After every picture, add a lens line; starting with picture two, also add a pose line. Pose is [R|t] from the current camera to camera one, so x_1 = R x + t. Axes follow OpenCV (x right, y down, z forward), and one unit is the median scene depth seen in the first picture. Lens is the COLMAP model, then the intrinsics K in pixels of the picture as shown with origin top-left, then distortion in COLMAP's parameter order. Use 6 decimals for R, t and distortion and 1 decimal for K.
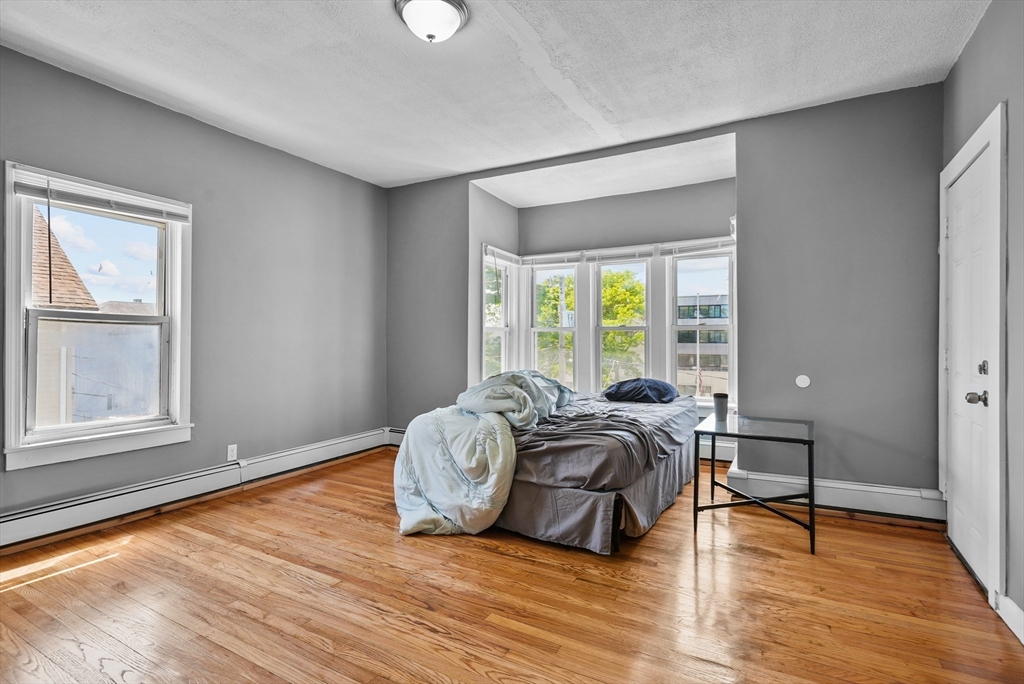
lens RADIAL K [[499.6, 0, 511.6], [0, 499.6, 335.4], [0, 0, 1]] dist [-0.003717, 0.000504]
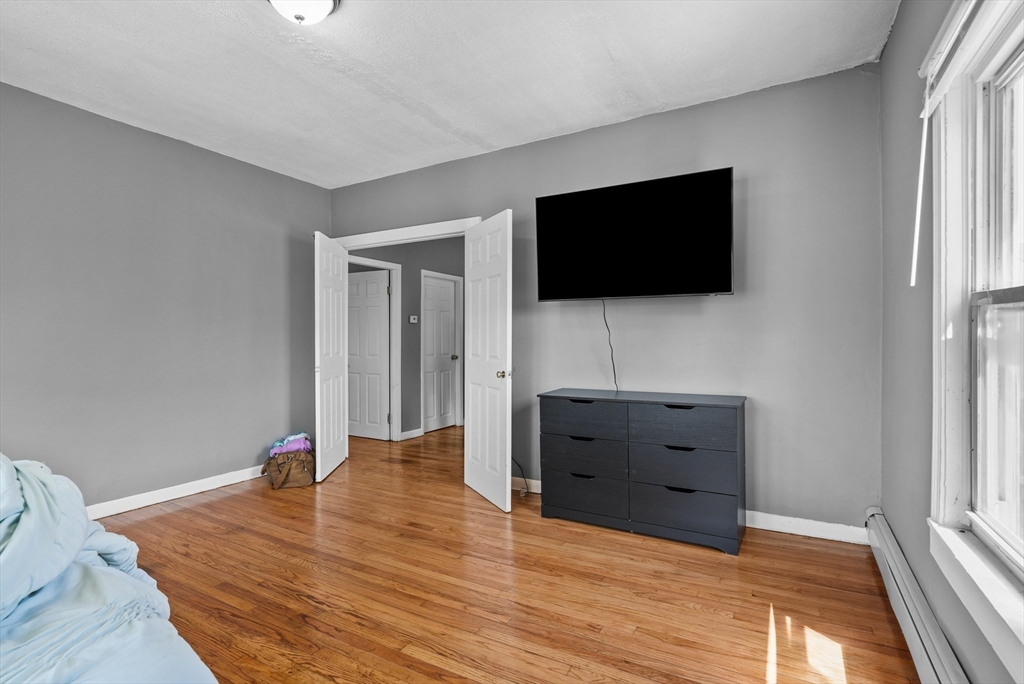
lens RADIAL K [[499.6, 0, 511.6], [0, 499.6, 335.4], [0, 0, 1]] dist [-0.003717, 0.000504]
pose [[-0.999997, 0.000691, 0.002328, -0.469925], [0.000678, 0.999983, -0.005740, -0.003235], [-0.002332, -0.005738, -0.999981, 1.619860]]
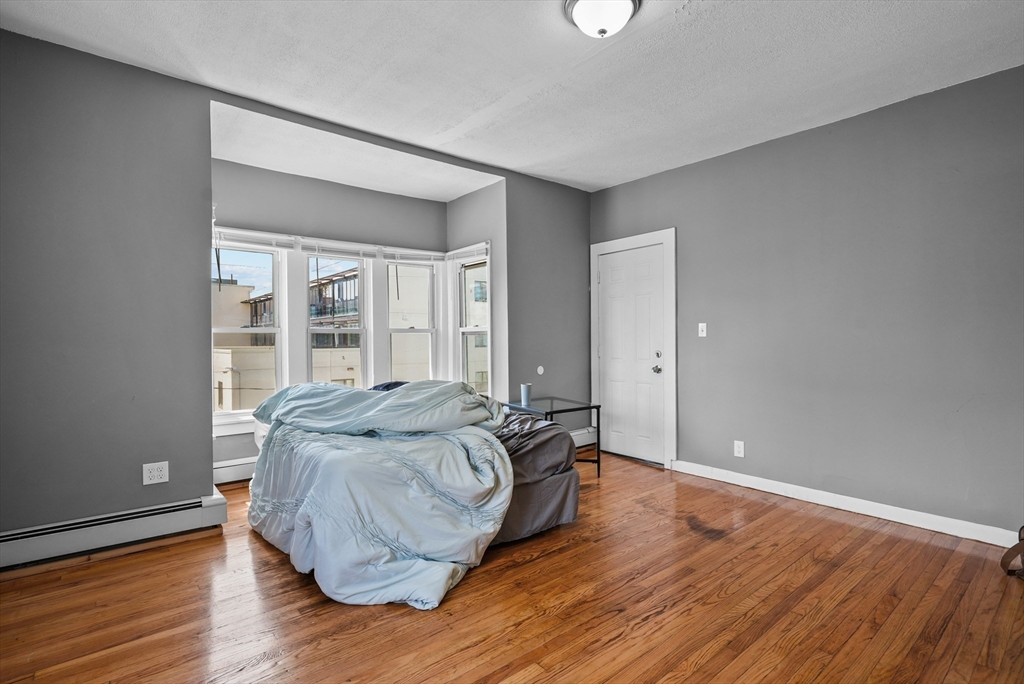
lens RADIAL K [[499.9, 0, 523.2], [0, 499.9, 340.9], [0, 0, 1]] dist [-0.002812, -0.000207]
pose [[0.343695, -0.008458, 0.939043, -0.955719], [0.000681, 0.999961, 0.008757, -0.005639], [-0.939081, -0.002370, 0.343688, 0.683506]]
